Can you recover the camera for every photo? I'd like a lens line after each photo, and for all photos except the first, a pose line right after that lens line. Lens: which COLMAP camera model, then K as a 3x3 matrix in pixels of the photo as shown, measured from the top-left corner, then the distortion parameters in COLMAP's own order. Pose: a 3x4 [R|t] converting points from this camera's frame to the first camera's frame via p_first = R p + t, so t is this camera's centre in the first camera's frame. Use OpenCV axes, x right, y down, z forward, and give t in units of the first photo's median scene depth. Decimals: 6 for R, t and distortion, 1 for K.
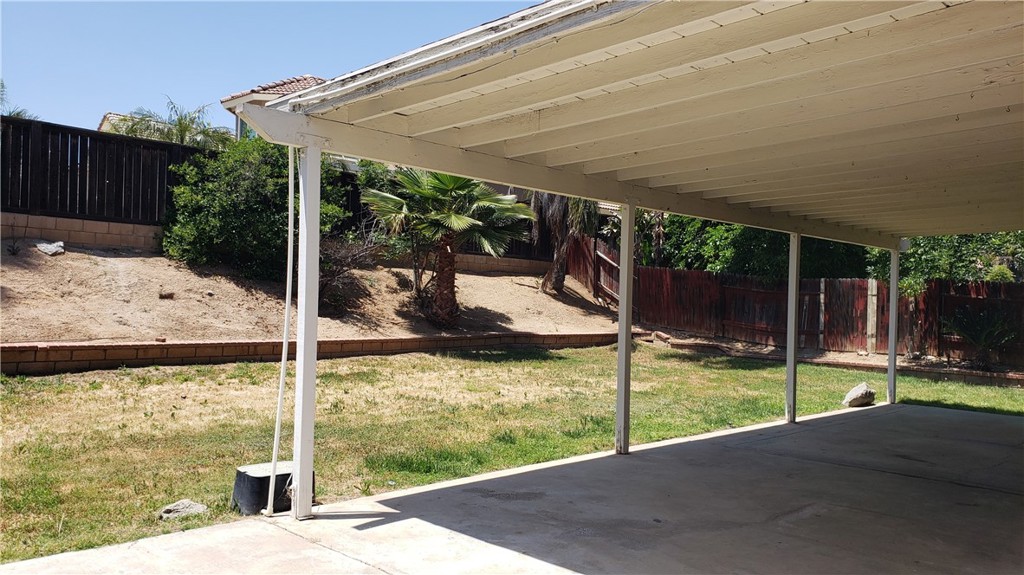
lens RADIAL K [[799.5, 0, 512.0], [0, 799.5, 287.5], [0, 0, 1]] dist [-0.001845, 0.000849]
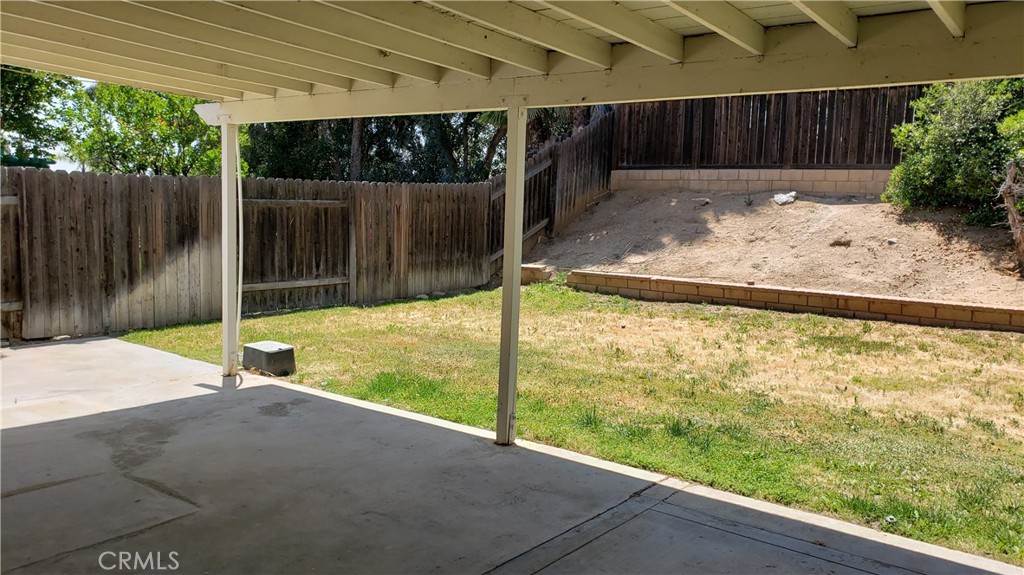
lens RADIAL K [[779.1, 0, 512.0], [0, 779.1, 287.5], [0, 0, 1]] dist [0.005667, -0.005458]
pose [[0.164186, 0.073638, -0.983677, 0.487755], [-0.018871, 0.997262, 0.071505, 0.004728], [0.986249, 0.006823, 0.165126, 0.506093]]
